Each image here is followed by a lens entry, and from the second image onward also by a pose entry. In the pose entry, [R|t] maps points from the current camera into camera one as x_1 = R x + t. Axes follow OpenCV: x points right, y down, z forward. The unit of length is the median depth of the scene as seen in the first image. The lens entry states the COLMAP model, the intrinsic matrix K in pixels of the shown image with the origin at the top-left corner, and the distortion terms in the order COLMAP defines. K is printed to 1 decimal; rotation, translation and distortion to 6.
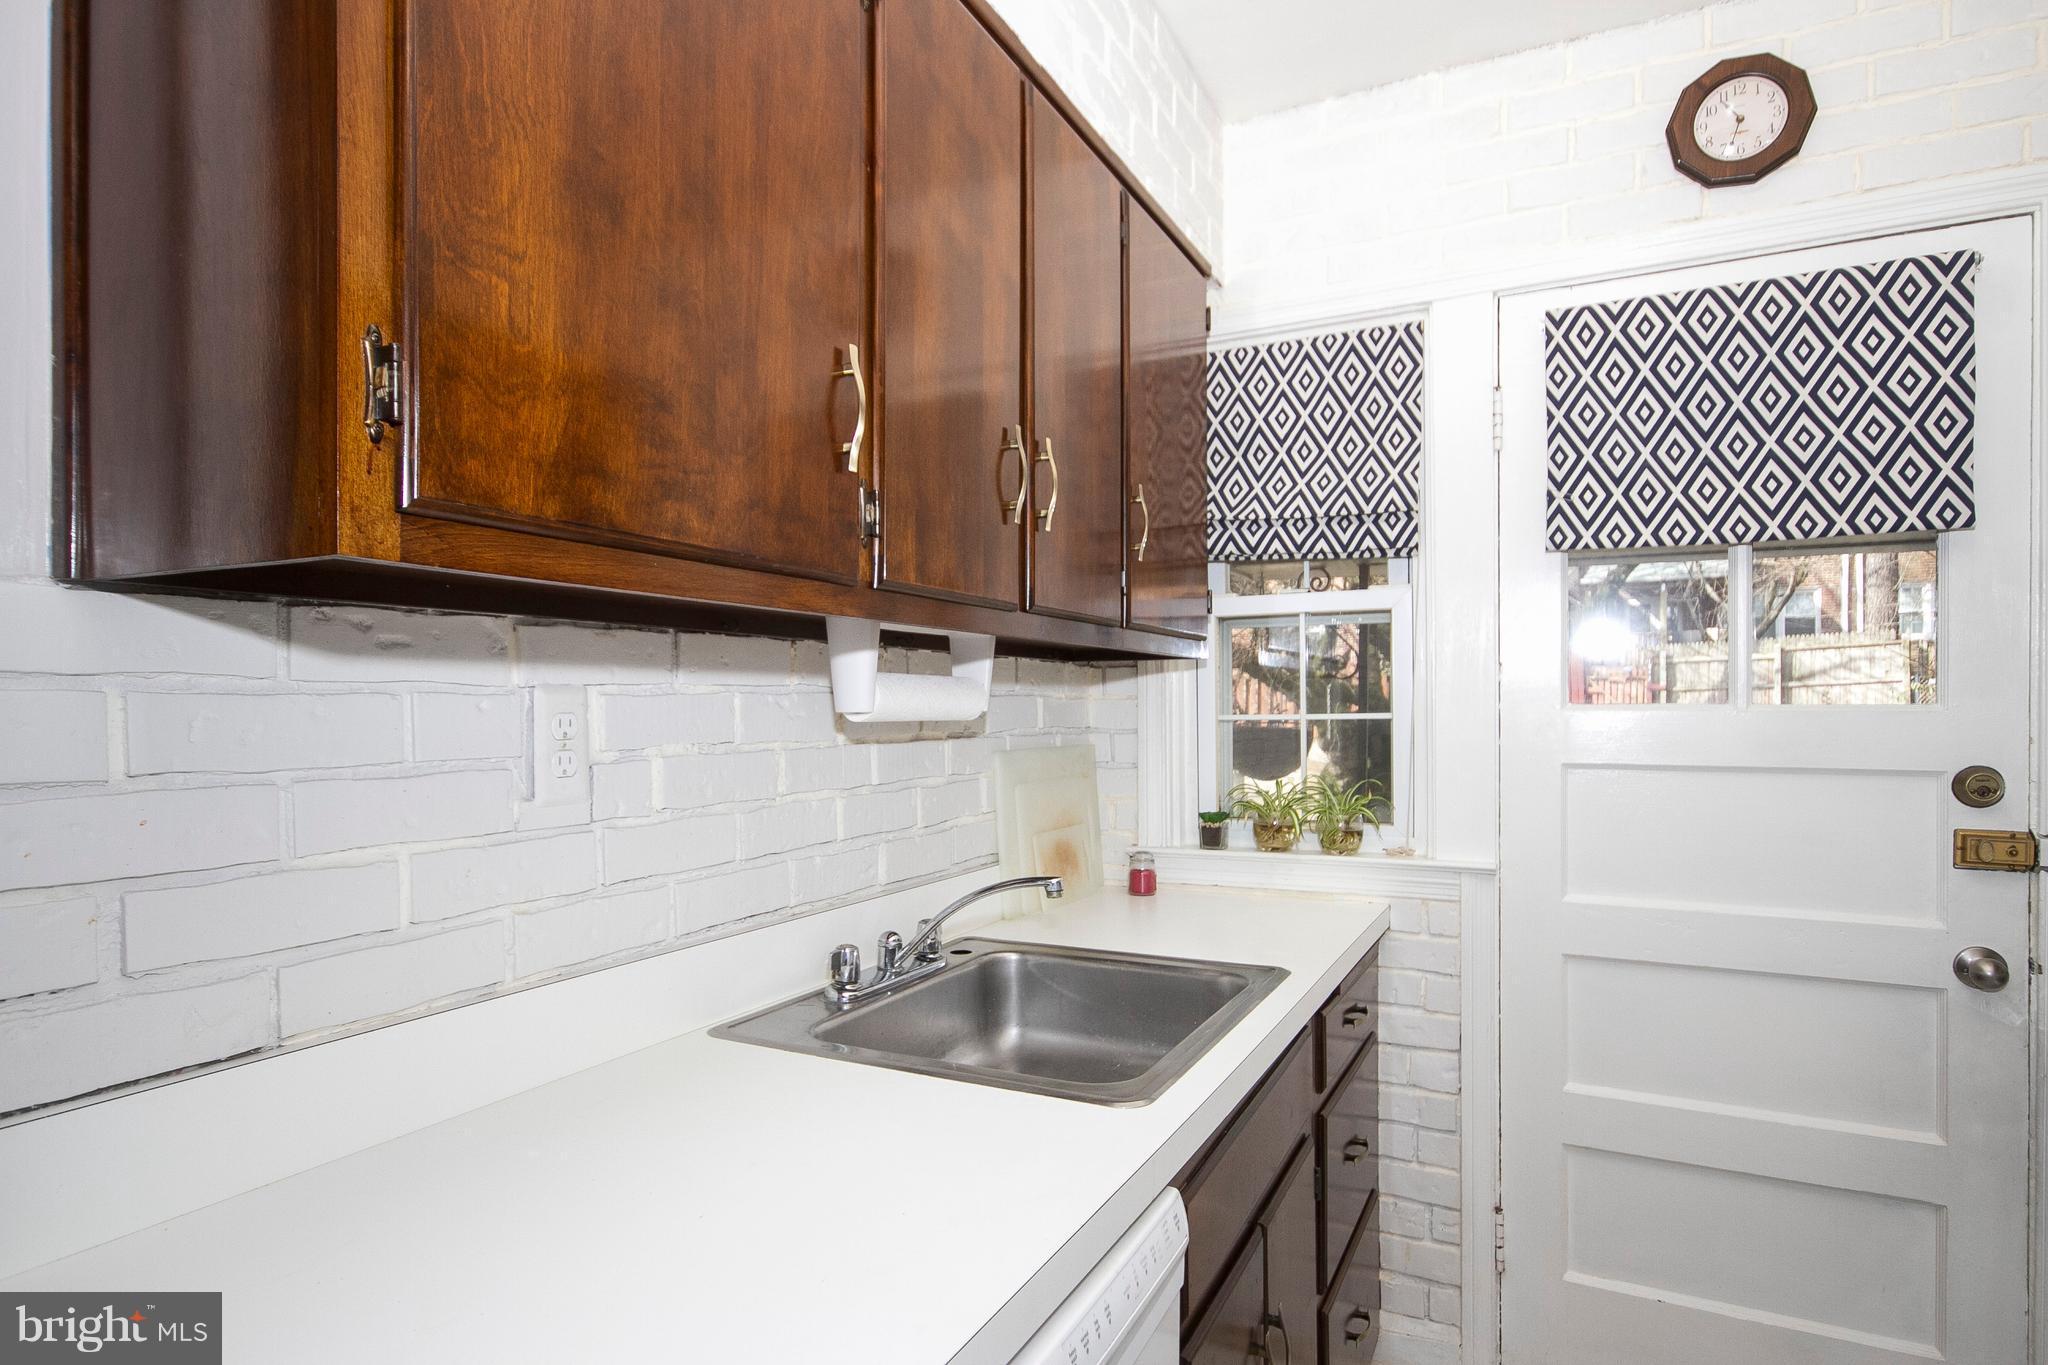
lens RADIAL K [[1062.0, 0, 1048.3], [0, 1062.0, 711.8], [0, 0, 1]] dist [-0.005401, 0.006730]
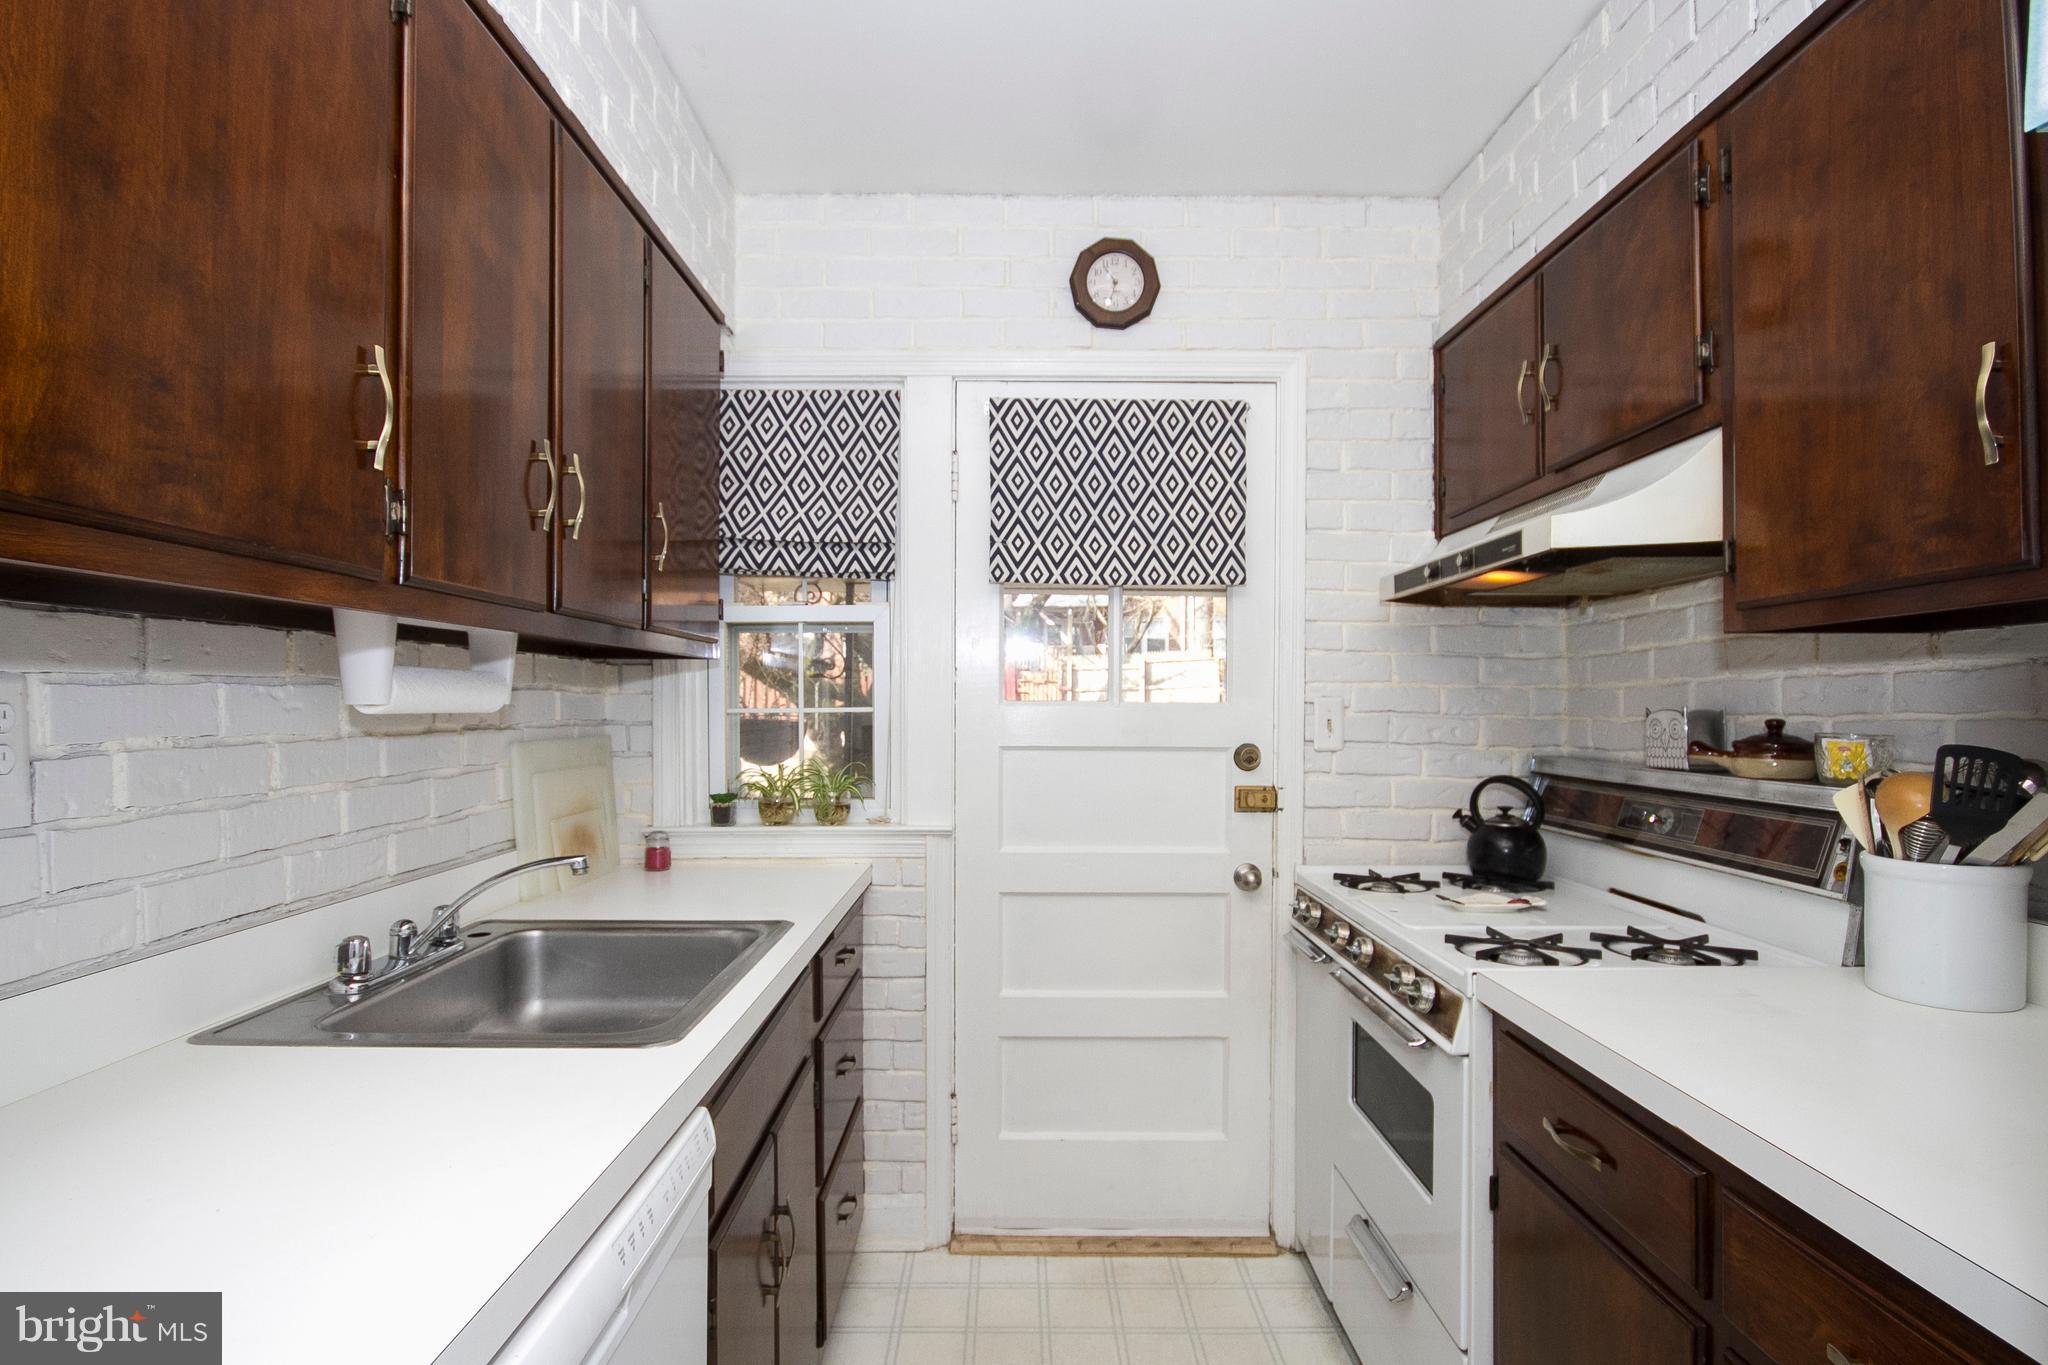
lens RADIAL K [[993.9, 0, 989.0], [0, 993.9, 710.6], [0, 0, 1]] dist [-0.013019, -0.000120]
pose [[0.904508, 0.002104, 0.426453, -0.048336], [-0.003509, 0.999991, 0.002508, 0.002082], [-0.426443, -0.003764, 0.904506, -0.099494]]
